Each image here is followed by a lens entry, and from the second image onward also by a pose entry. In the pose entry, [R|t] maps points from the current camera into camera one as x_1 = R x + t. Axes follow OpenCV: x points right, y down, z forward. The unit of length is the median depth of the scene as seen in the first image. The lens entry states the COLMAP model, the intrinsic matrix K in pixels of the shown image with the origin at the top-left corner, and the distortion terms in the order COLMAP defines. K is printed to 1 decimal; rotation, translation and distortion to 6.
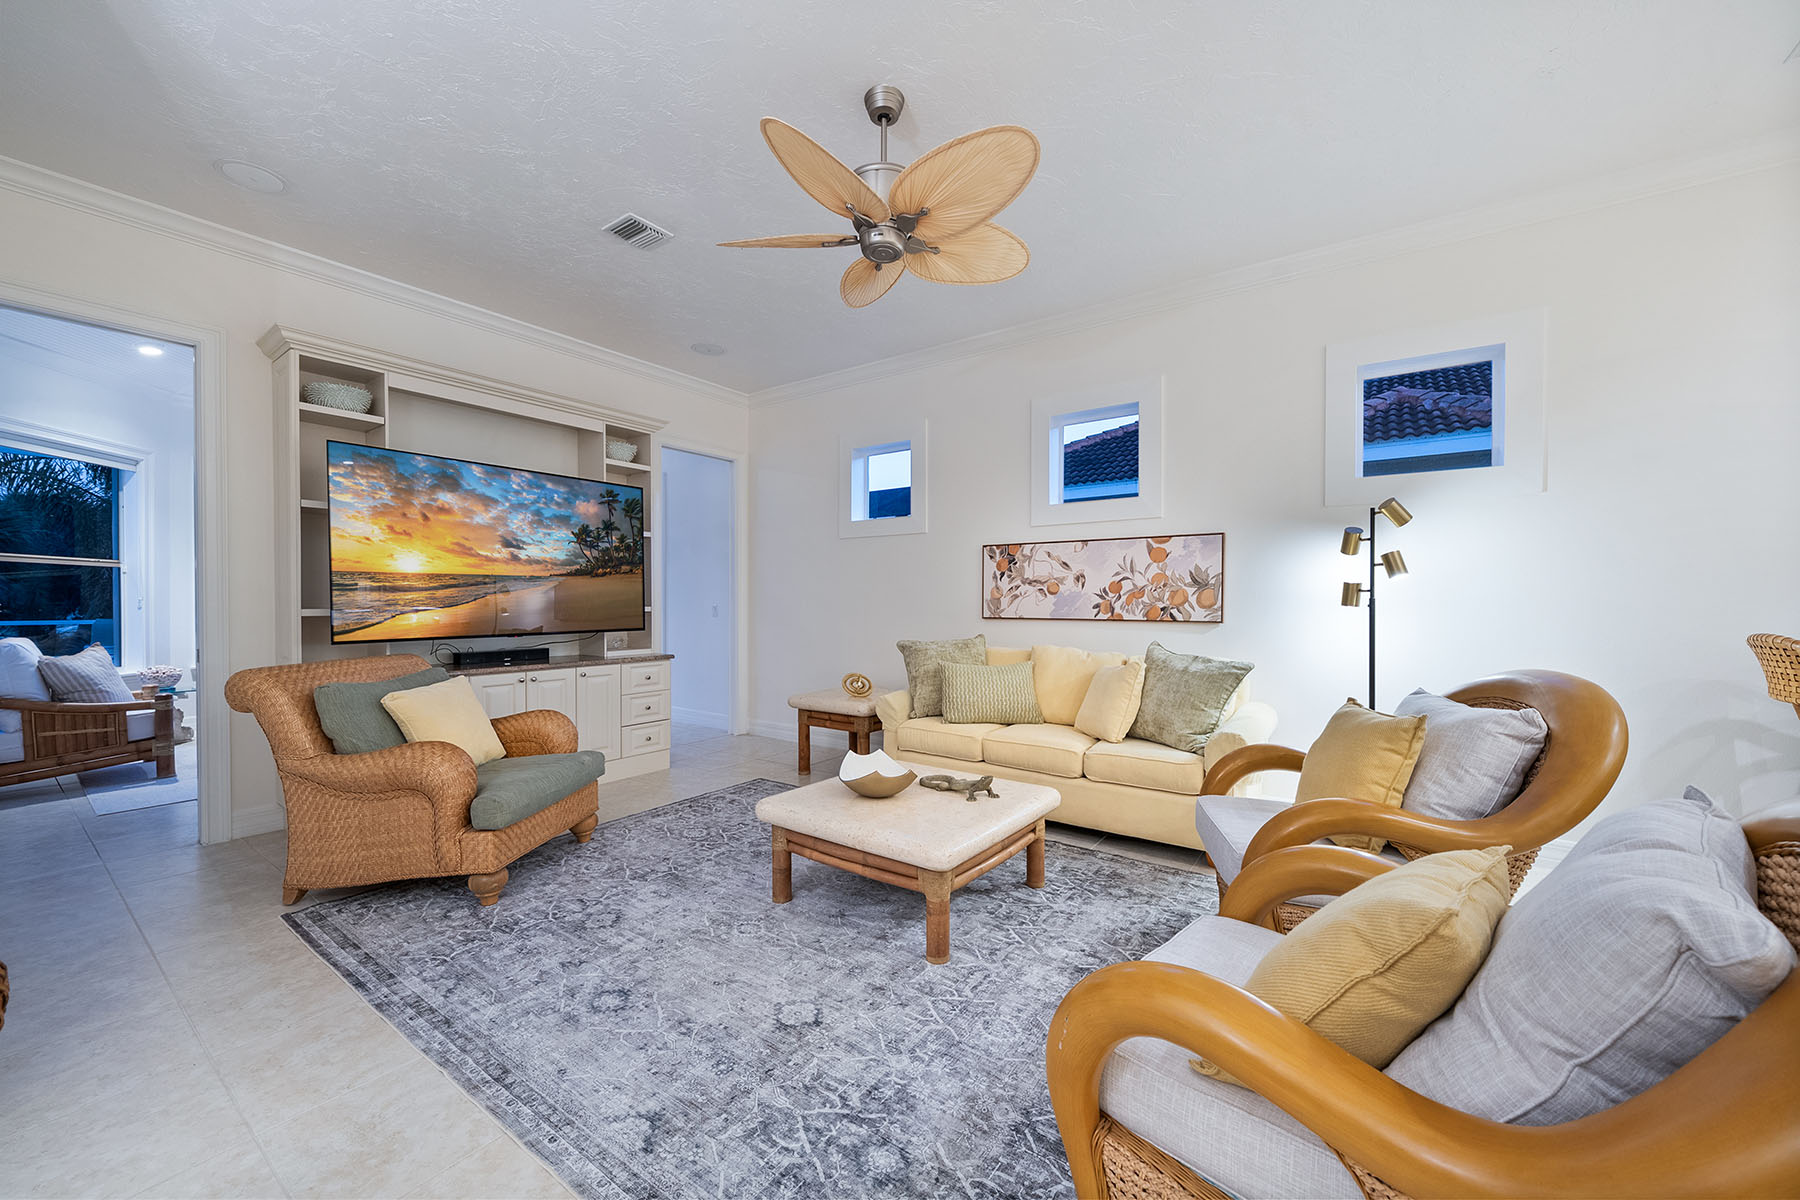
lens RADIAL K [[673.5, 0, 899.0], [0, 673.5, 610.8], [0, 0, 1]] dist [-0.002428, -0.000578]
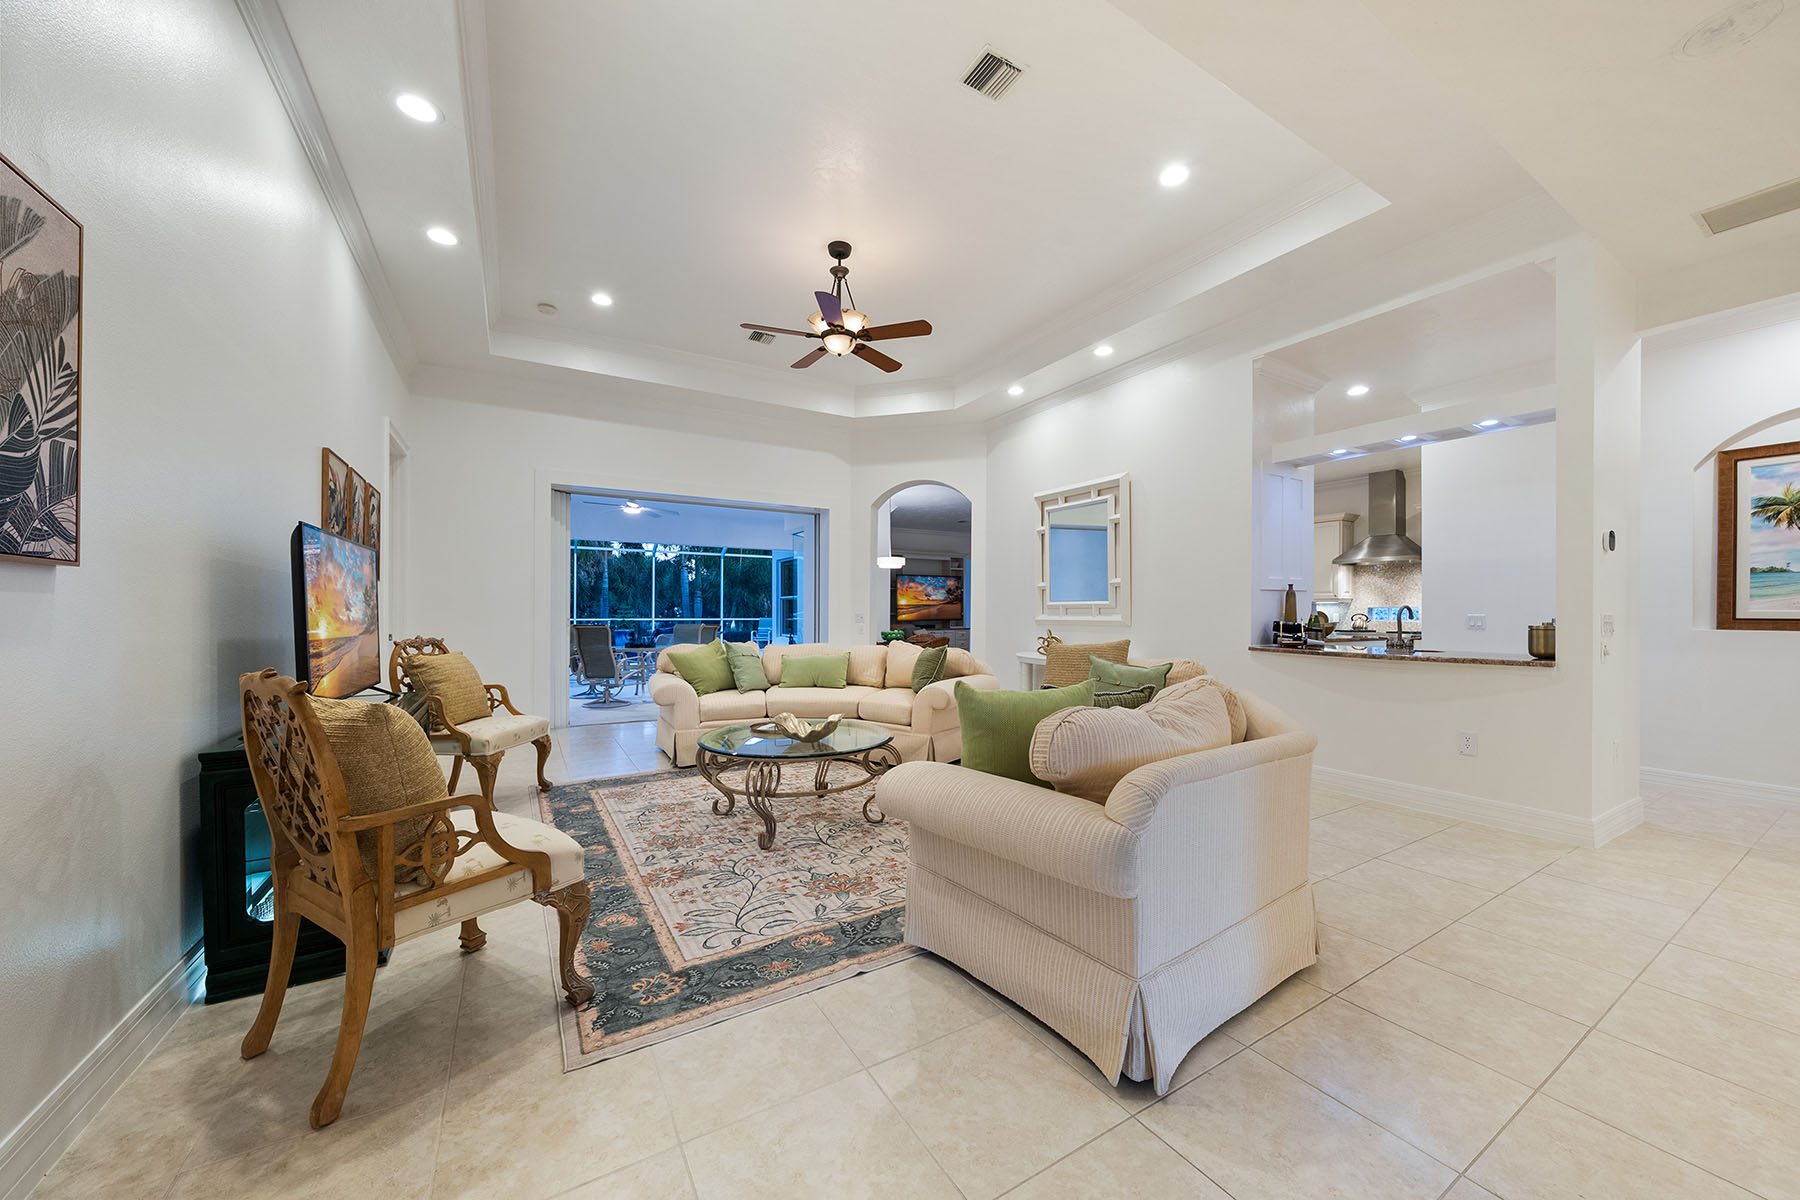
lens RADIAL K [[673.5, 0, 906.4], [0, 673.5, 614.5], [0, 0, 1]] dist [-0.002428, -0.000578]
pose [[0.928496, 0.001154, -0.371341, 0.673373], [-0.005053, 0.999942, -0.009528, 0.039196], [0.371309, 0.010723, 0.928448, -2.450999]]
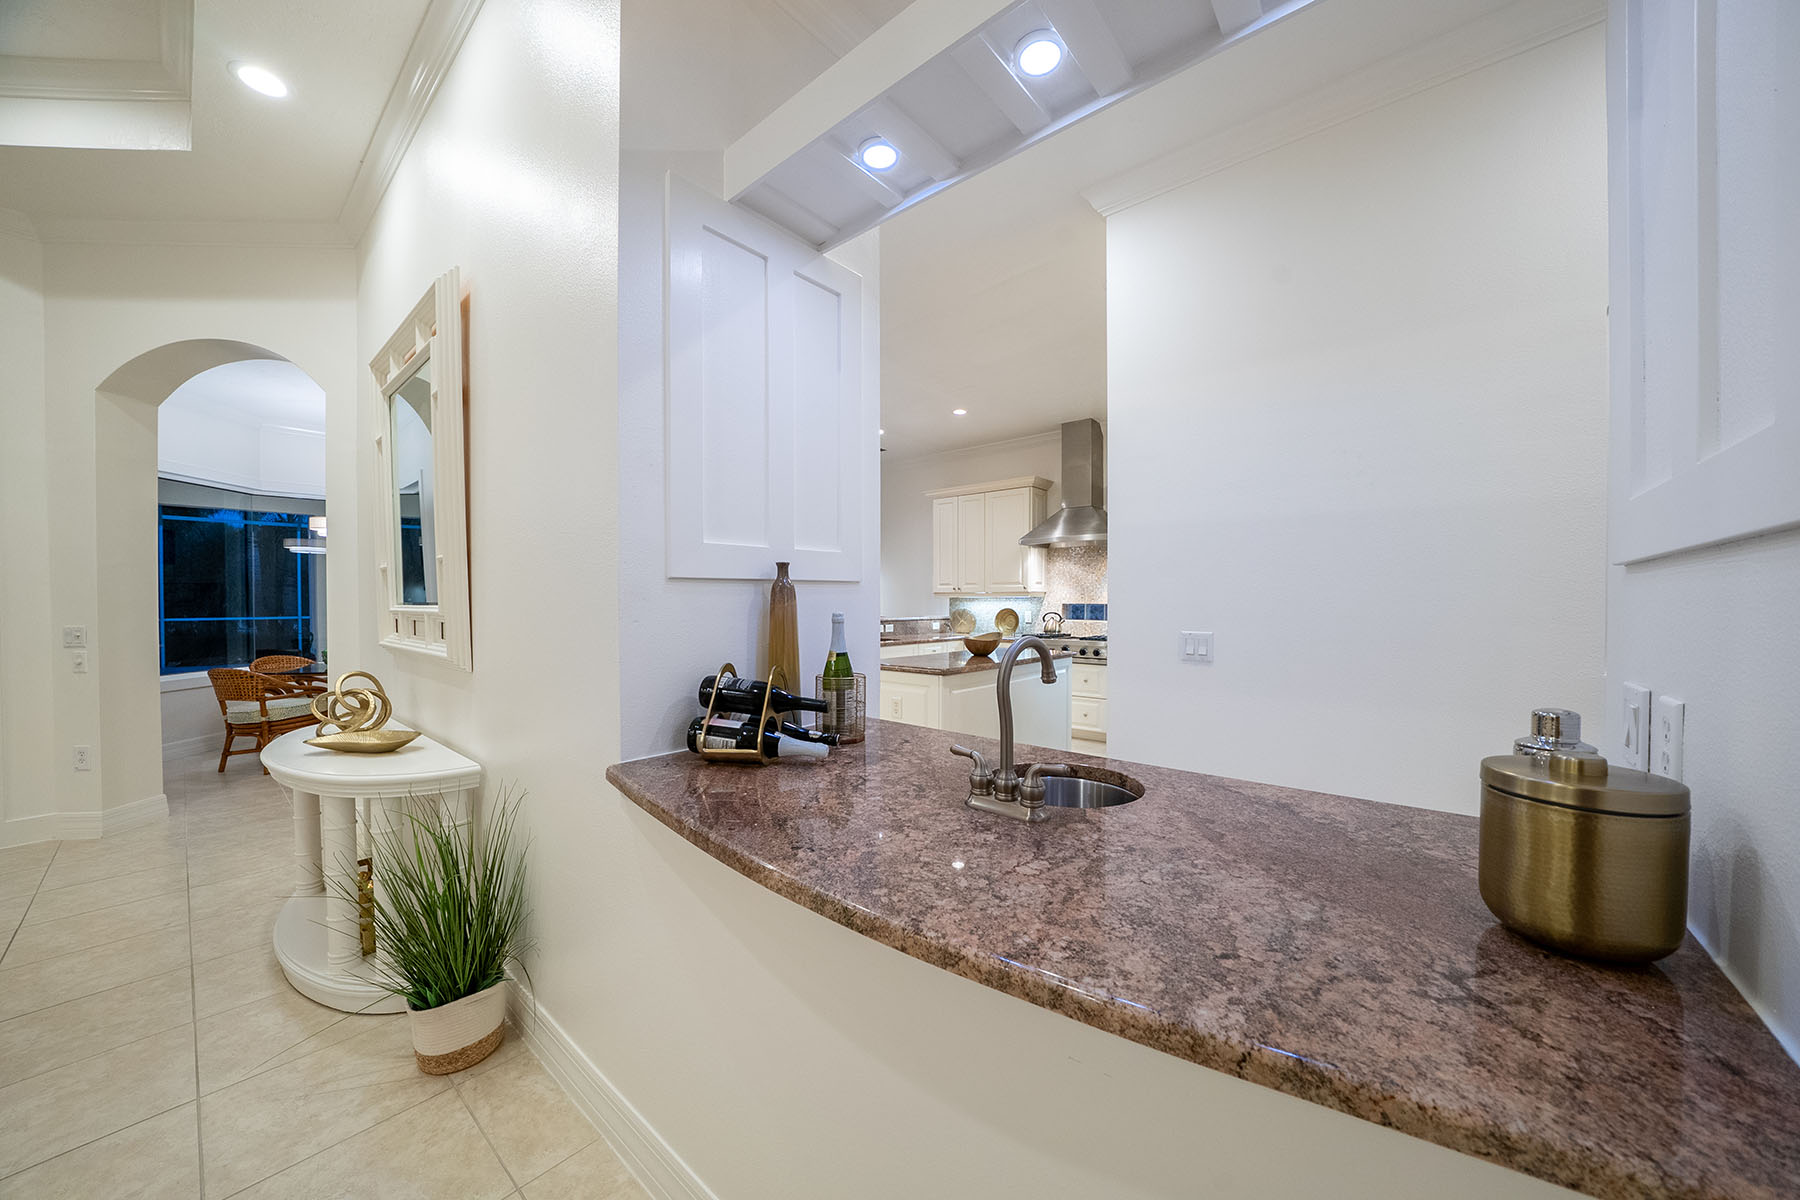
lens RADIAL K [[616.0, 0, 906.1], [0, 616.0, 601.8], [0, 0, 1]] dist [-0.004782, -0.000544]
pose [[0.996970, -0.004878, -0.077630, 1.018857], [0.004208, 0.999953, -0.008780, -0.008724], [0.077669, 0.008427, 0.996944, -1.289096]]
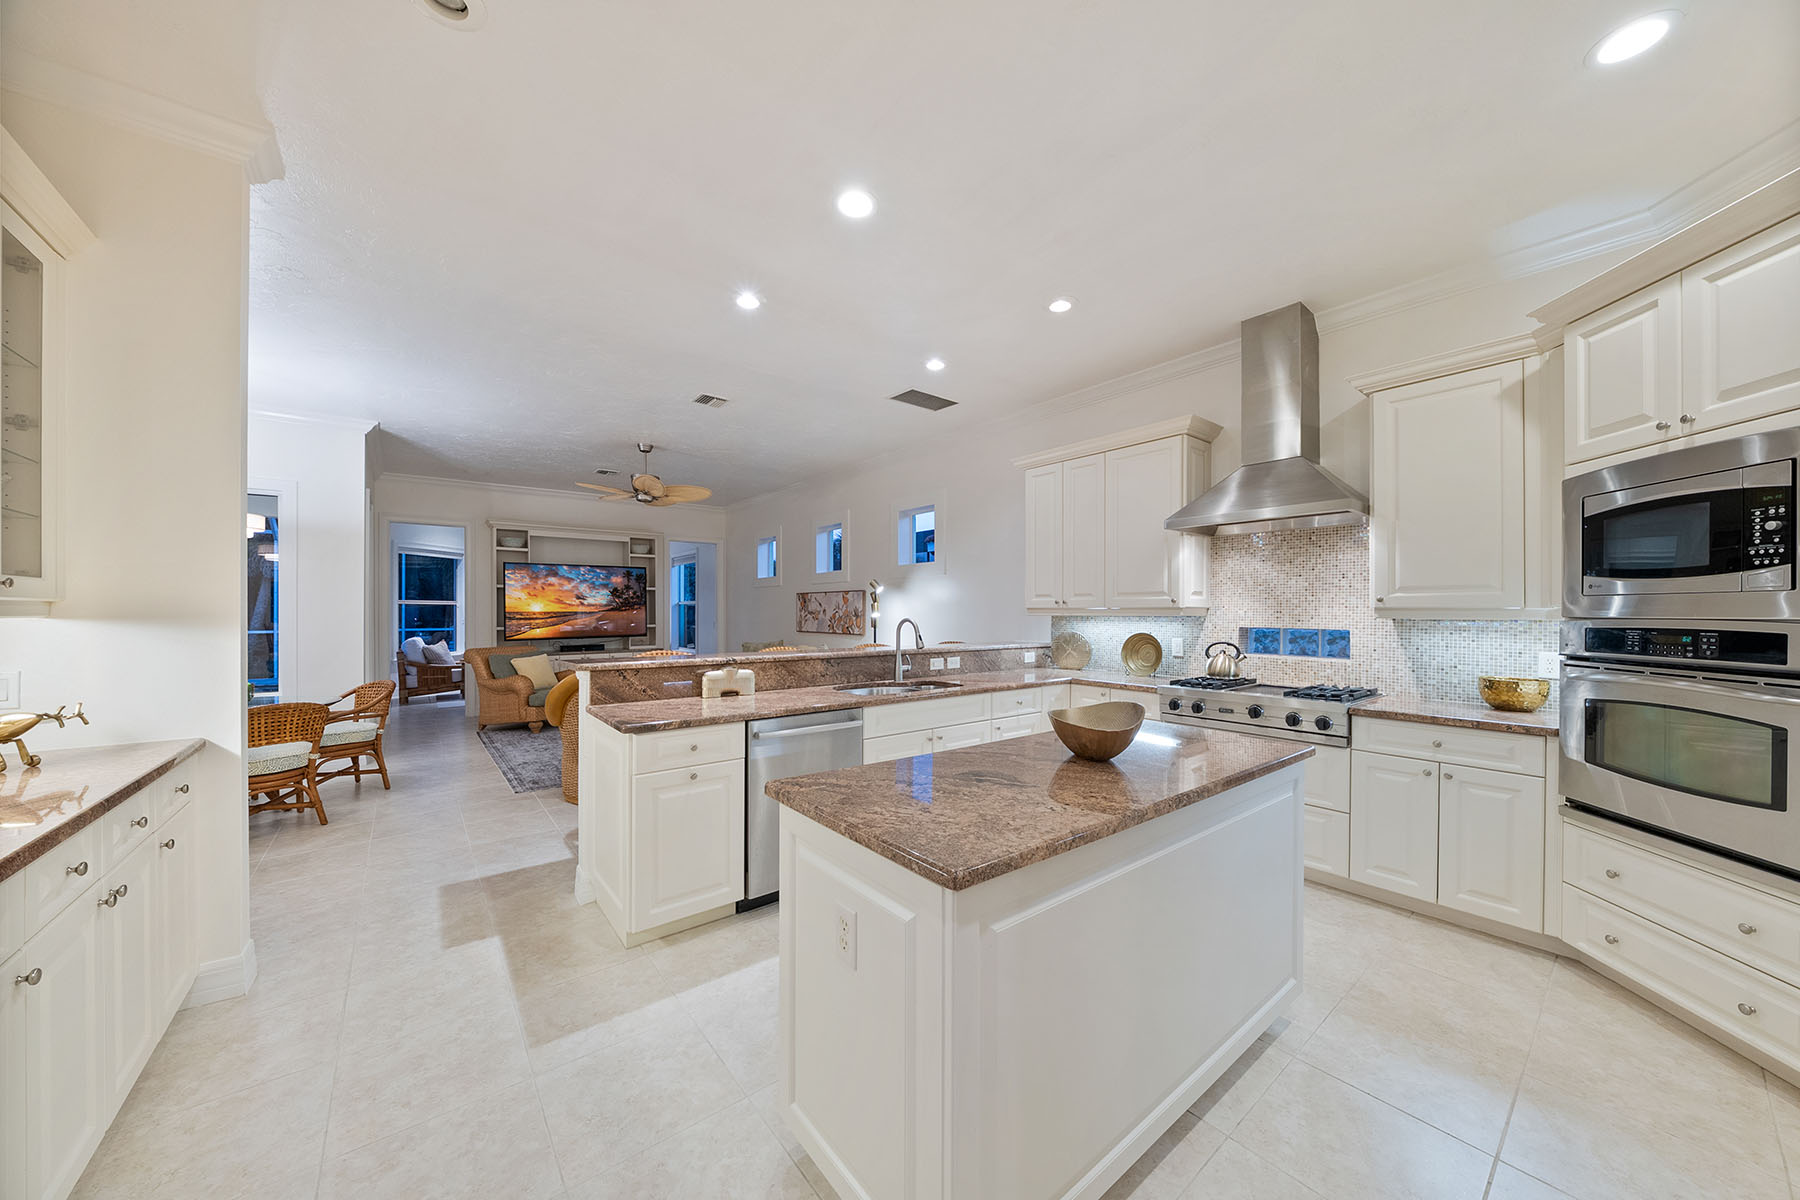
lens RADIAL K [[616.0, 0, 903.2], [0, 616.0, 609.7], [0, 0, 1]] dist [-0.004782, -0.000544]
pose [[0.963157, -0.003843, -0.268913, 1.052316], [0.000108, 0.999903, -0.013902, -0.030573], [0.268940, 0.013361, 0.963064, -0.720460]]
